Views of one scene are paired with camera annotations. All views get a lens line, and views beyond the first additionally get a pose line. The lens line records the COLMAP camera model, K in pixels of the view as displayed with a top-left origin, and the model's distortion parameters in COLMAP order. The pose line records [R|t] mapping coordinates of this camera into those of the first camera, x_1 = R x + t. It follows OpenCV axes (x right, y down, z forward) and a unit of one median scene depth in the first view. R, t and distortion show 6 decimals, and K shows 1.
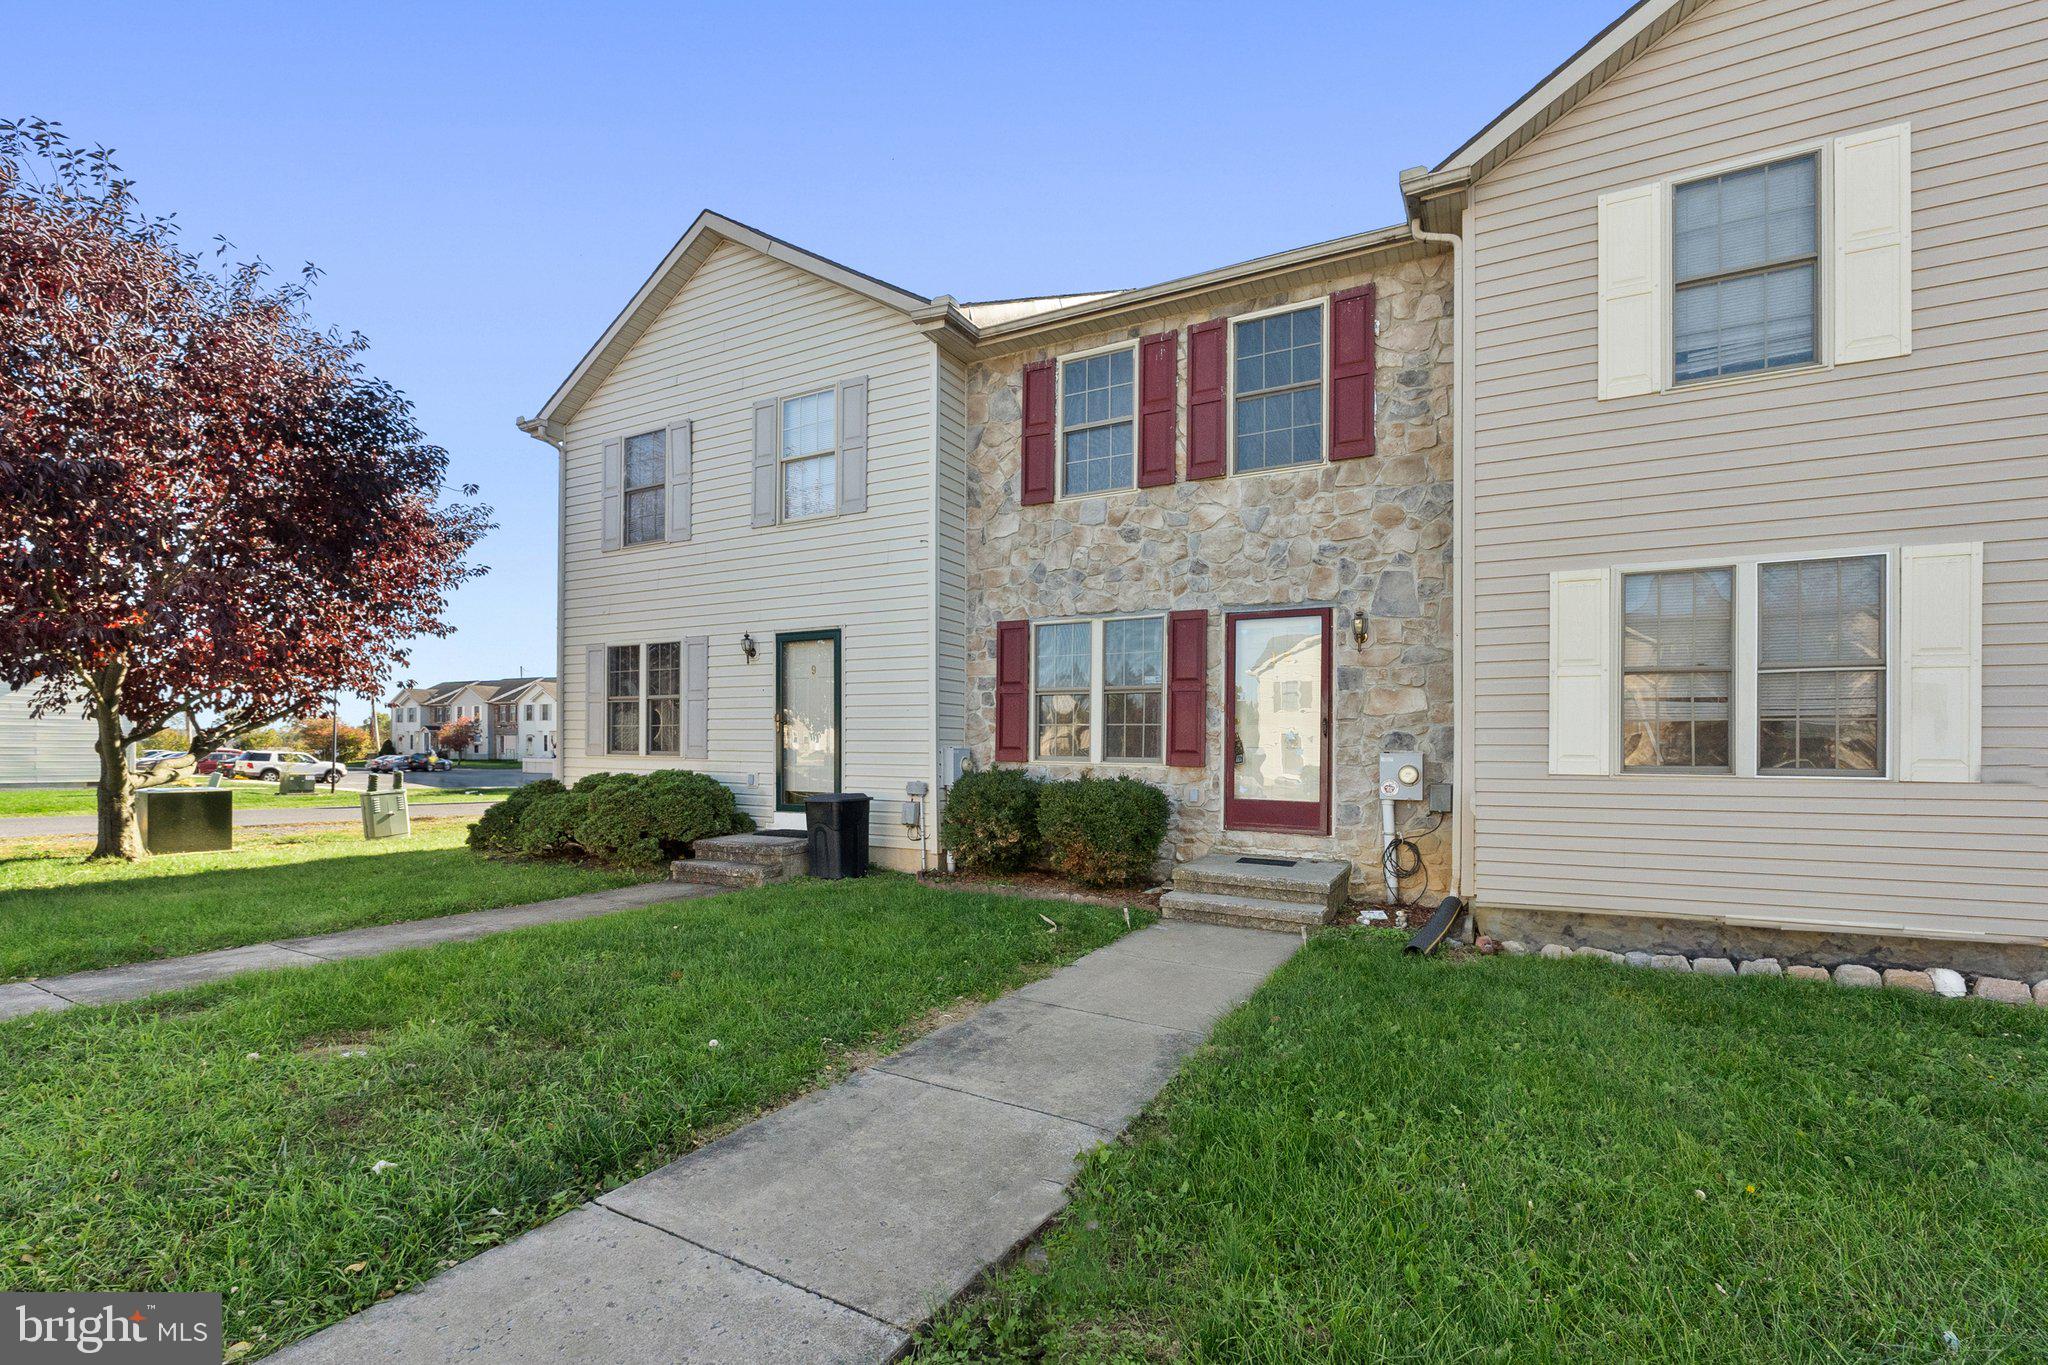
lens RADIAL K [[928.8, 0, 1026.1], [0, 928.8, 721.6], [0, 0, 1]] dist [-0.002108, -0.000754]
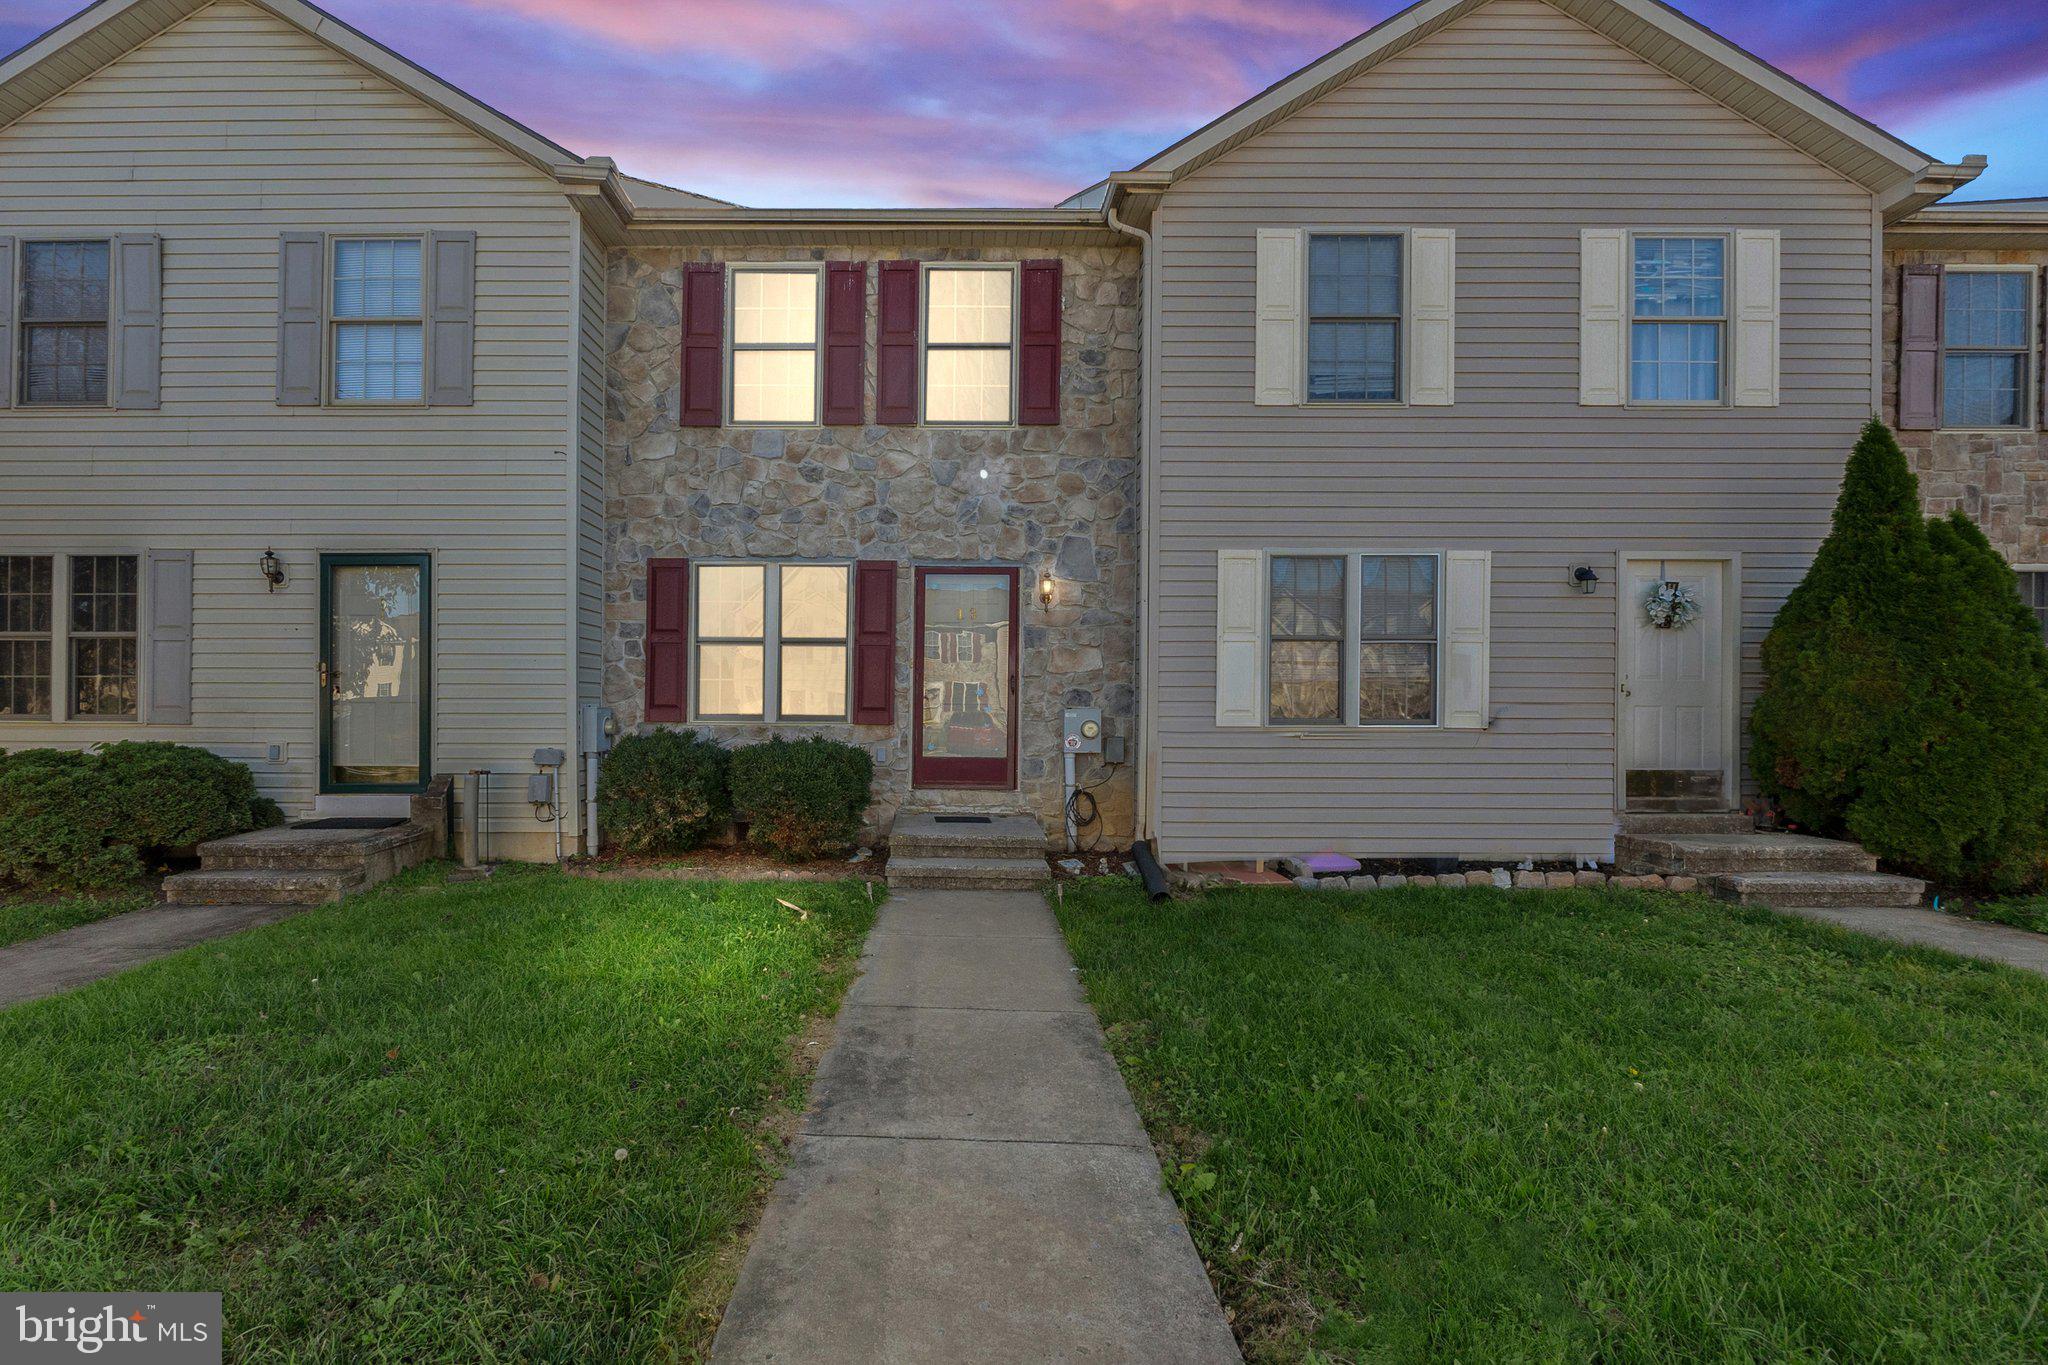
lens RADIAL K [[922.6, 0, 1024.0], [0, 922.6, 682.5], [0, 0, 1]] dist [-0.004352, -0.001295]
pose [[0.873286, 0.004399, 0.487187, -0.156176], [-0.009225, 0.999929, 0.007507, -0.003389], [-0.487120, -0.011050, 0.873265, 0.102135]]
